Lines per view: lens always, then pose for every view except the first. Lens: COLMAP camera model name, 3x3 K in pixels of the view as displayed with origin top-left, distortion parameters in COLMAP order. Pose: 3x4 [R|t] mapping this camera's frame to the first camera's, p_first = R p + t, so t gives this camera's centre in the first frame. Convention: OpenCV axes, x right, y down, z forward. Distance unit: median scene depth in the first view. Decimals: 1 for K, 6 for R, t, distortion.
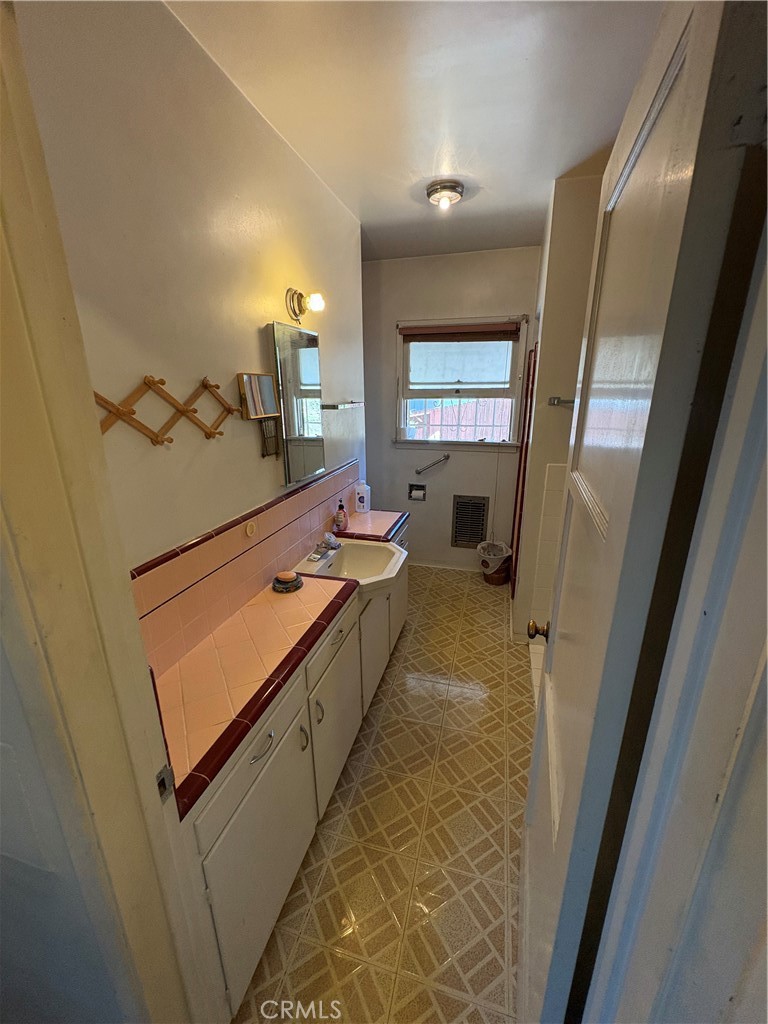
lens RADIAL K [[408.0, 0, 384.0], [0, 408.0, 512.0], [0, 0, 1]] dist [0.001642, -0.000251]
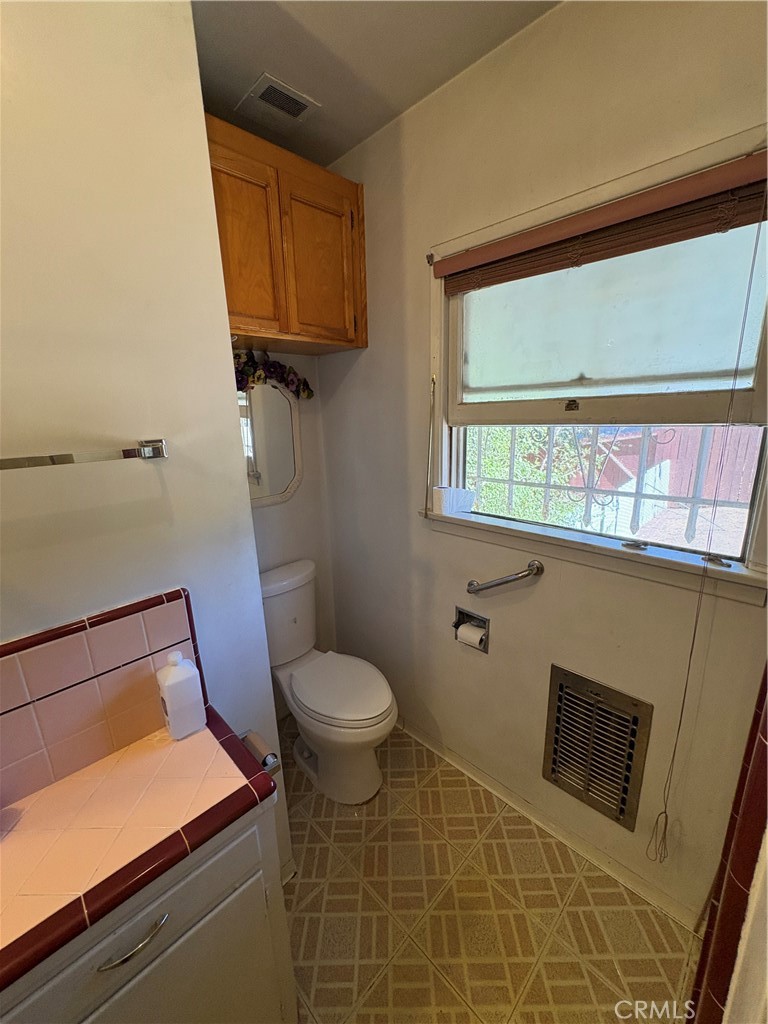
lens RADIAL K [[408.0, 0, 384.0], [0, 408.0, 512.0], [0, 0, 1]] dist [0.001642, -0.000251]
pose [[0.863721, 0.100159, -0.493917, 0.216872], [-0.109880, 0.993900, 0.009398, -0.179225], [0.491845, 0.046155, 0.869458, 0.582665]]
